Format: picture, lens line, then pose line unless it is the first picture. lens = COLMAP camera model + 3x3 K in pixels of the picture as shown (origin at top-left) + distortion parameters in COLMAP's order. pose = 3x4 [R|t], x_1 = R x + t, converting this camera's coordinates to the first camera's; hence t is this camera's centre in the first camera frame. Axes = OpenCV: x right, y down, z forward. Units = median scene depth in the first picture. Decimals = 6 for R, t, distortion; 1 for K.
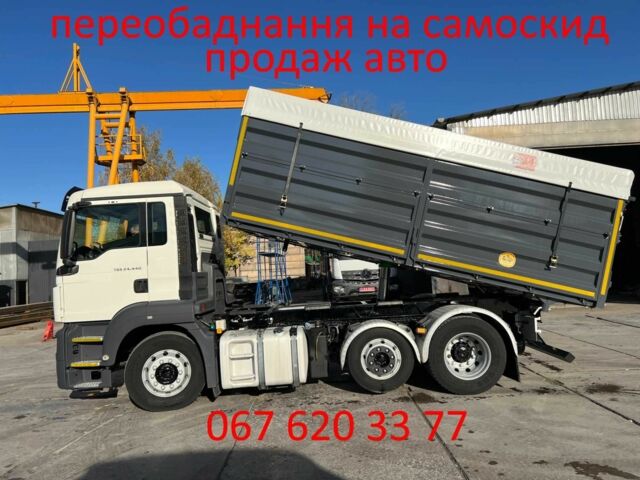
lens RADIAL K [[478.4, 0, 320.0], [0, 478.4, 240.0], [0, 0, 1]] dist [0.007301, 0.004395]
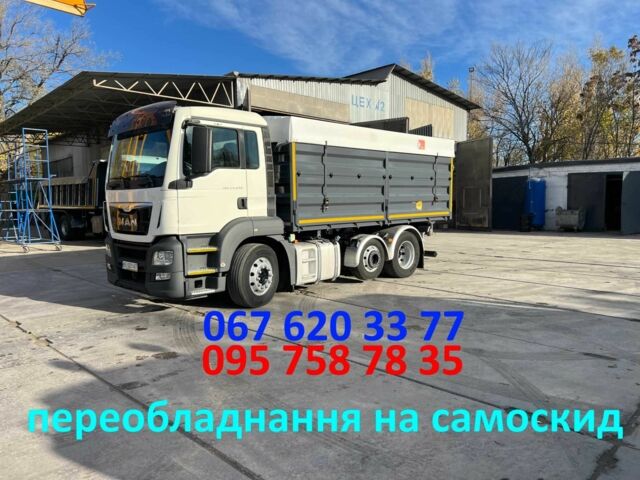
lens RADIAL K [[478.4, 0, 320.0], [0, 478.4, 240.0], [0, 0, 1]] dist [0.007301, 0.004395]
pose [[0.702675, -0.007261, 0.711474, -1.058729], [-0.078260, 0.993092, 0.087427, 0.068238], [-0.707194, -0.117112, 0.697253, 0.062058]]
